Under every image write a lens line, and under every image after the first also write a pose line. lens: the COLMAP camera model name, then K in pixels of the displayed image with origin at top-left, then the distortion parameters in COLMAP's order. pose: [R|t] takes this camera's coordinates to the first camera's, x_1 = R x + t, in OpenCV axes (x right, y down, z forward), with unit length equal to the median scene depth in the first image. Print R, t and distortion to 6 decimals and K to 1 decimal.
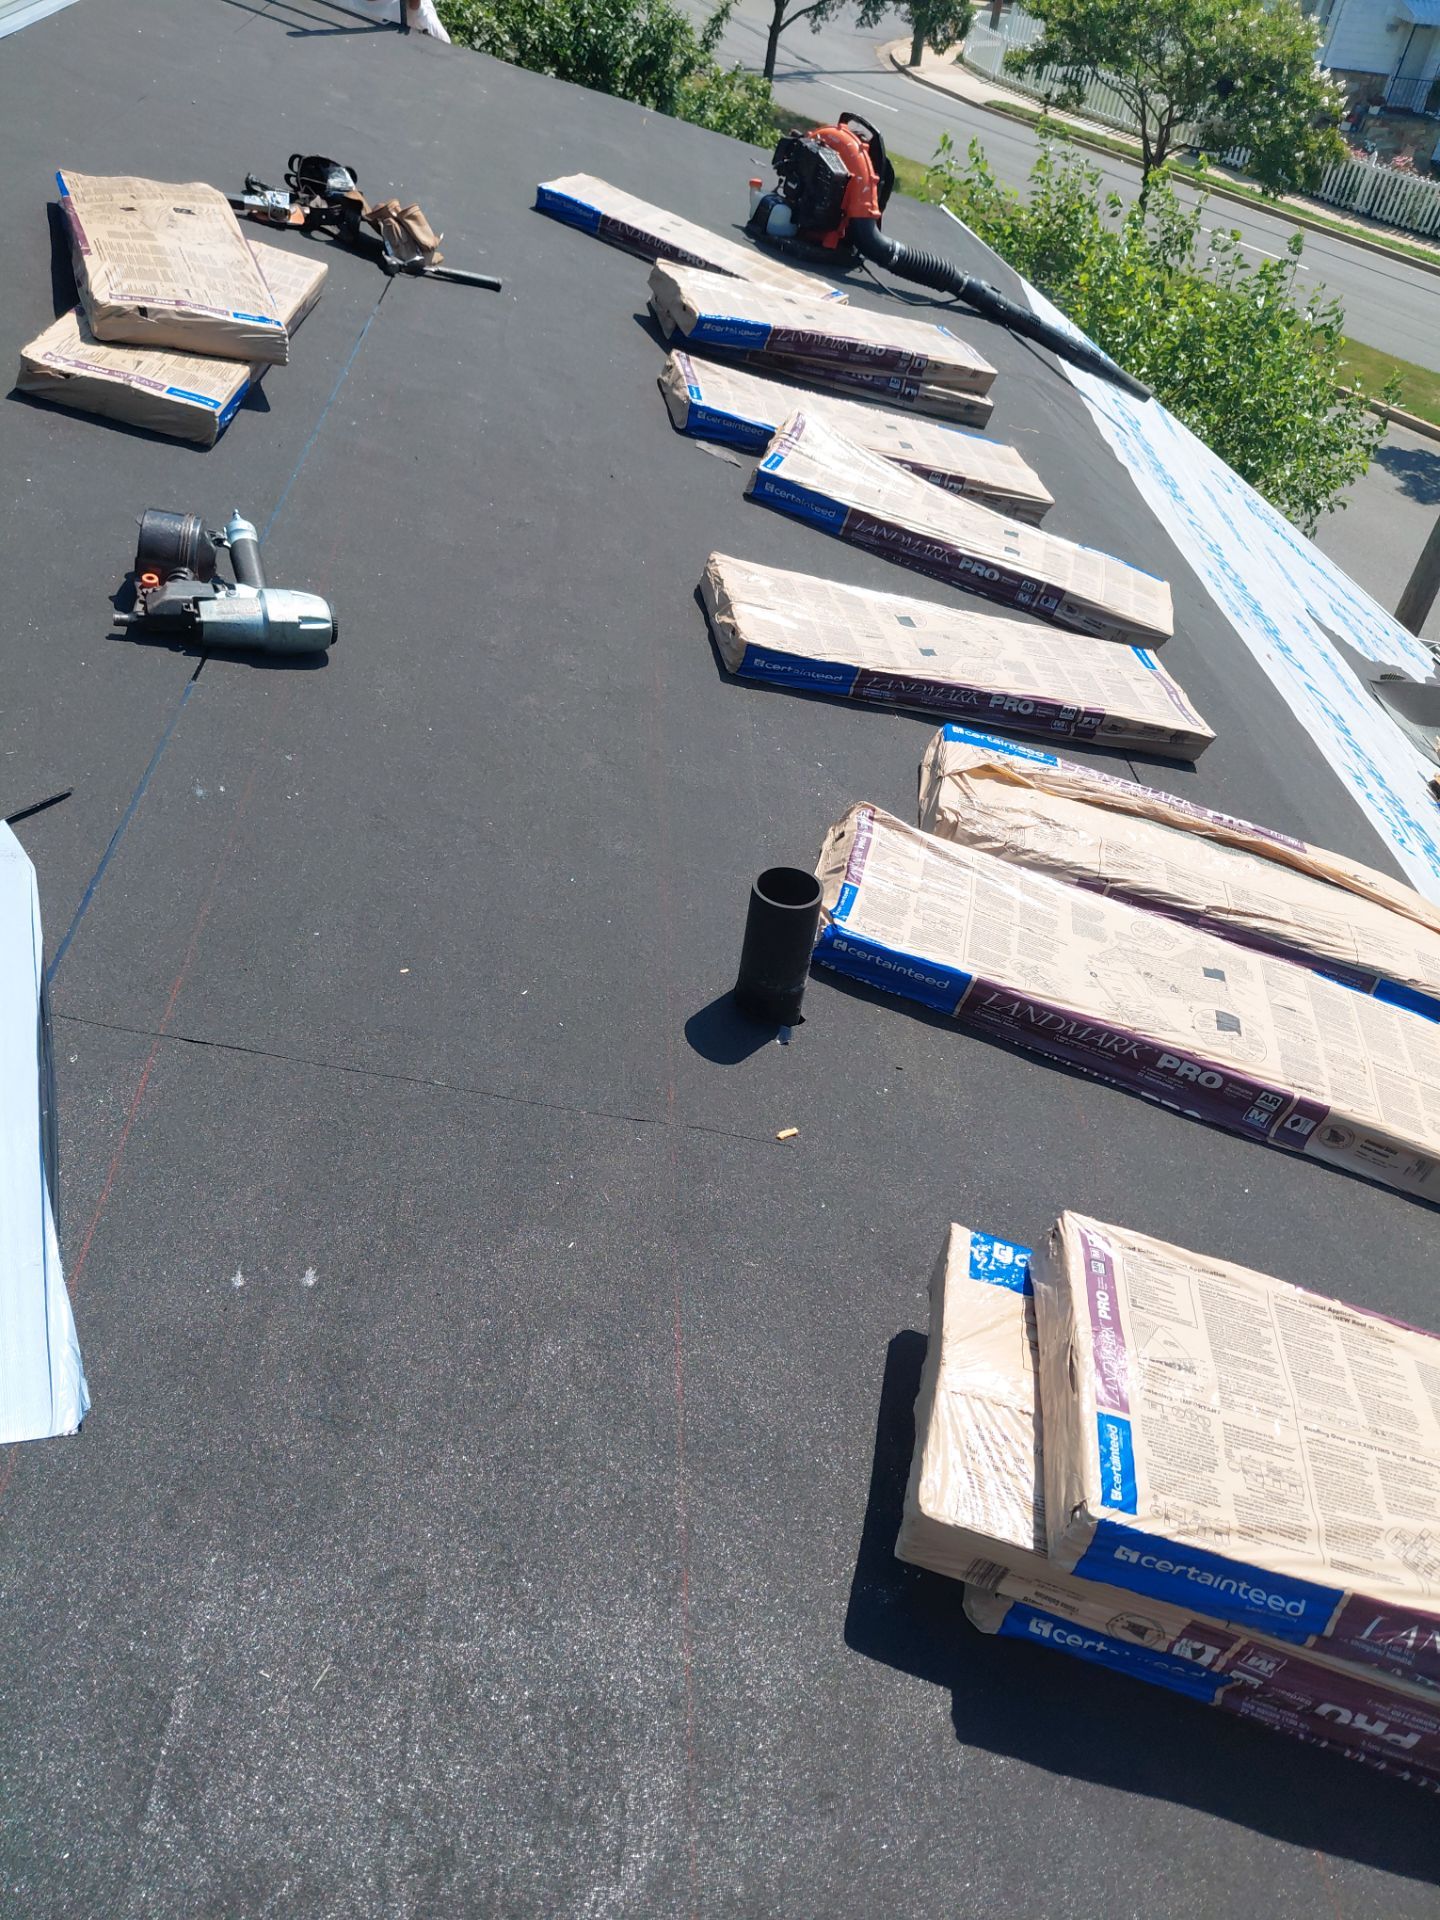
lens RADIAL K [[1533.4, 0, 697.1], [0, 1533.4, 962.2], [0, 0, 1]] dist [0.083258, -0.110814]
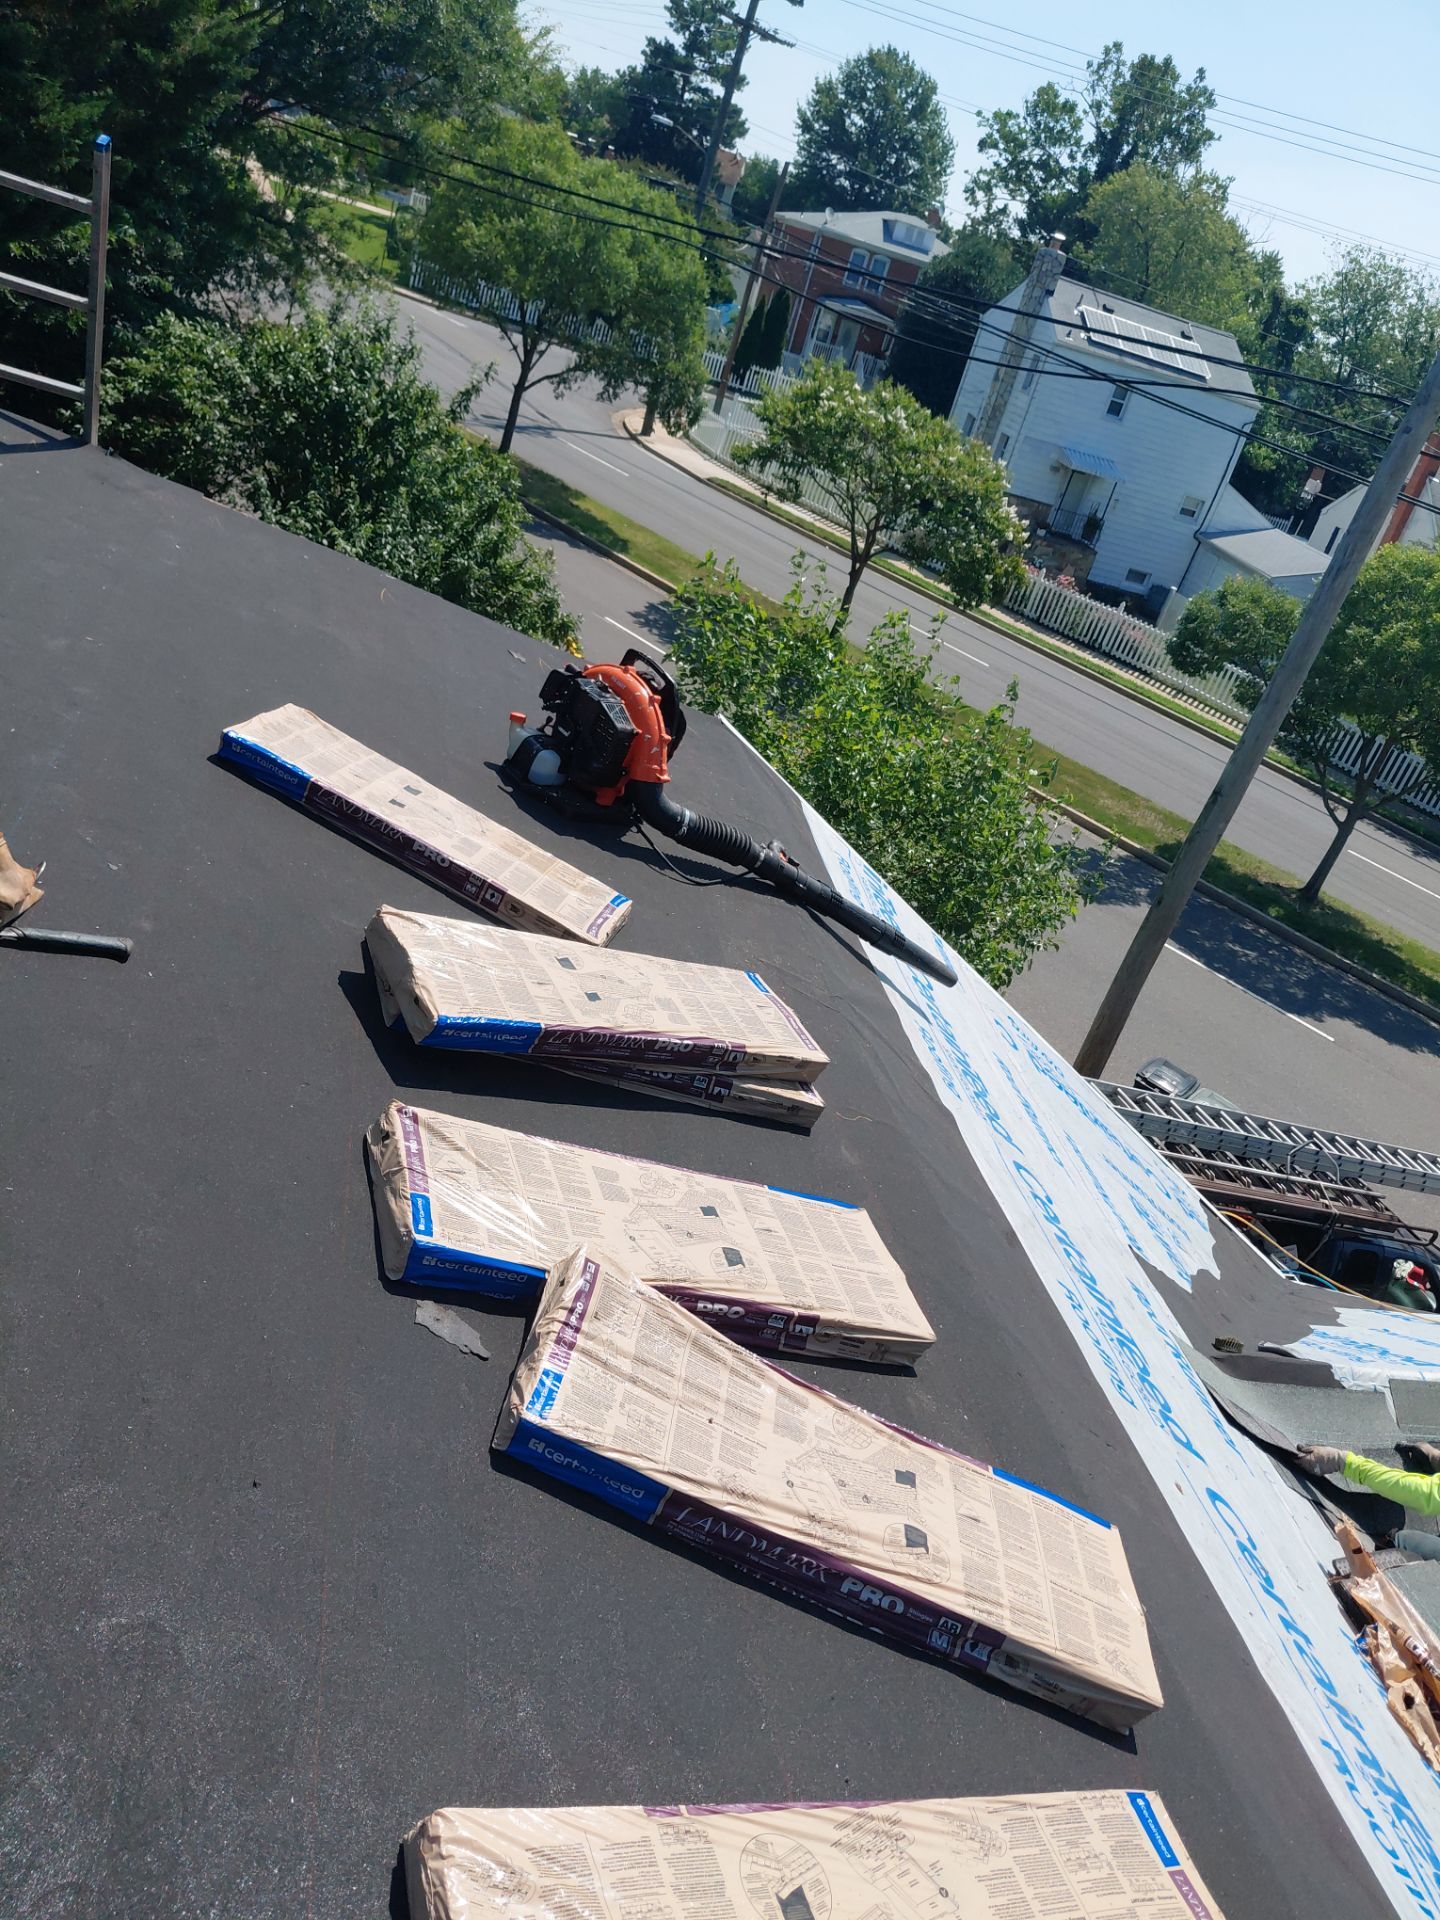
lens RADIAL K [[1514.4, 0, 707.3], [0, 1514.4, 923.0], [0, 0, 1]] dist [0.089954, -0.186621]
pose [[0.975251, 0.088936, 0.202426, -0.006976], [-0.048331, 0.979144, -0.197334, -0.107948], [-0.215754, 0.182667, 0.959209, 0.107824]]
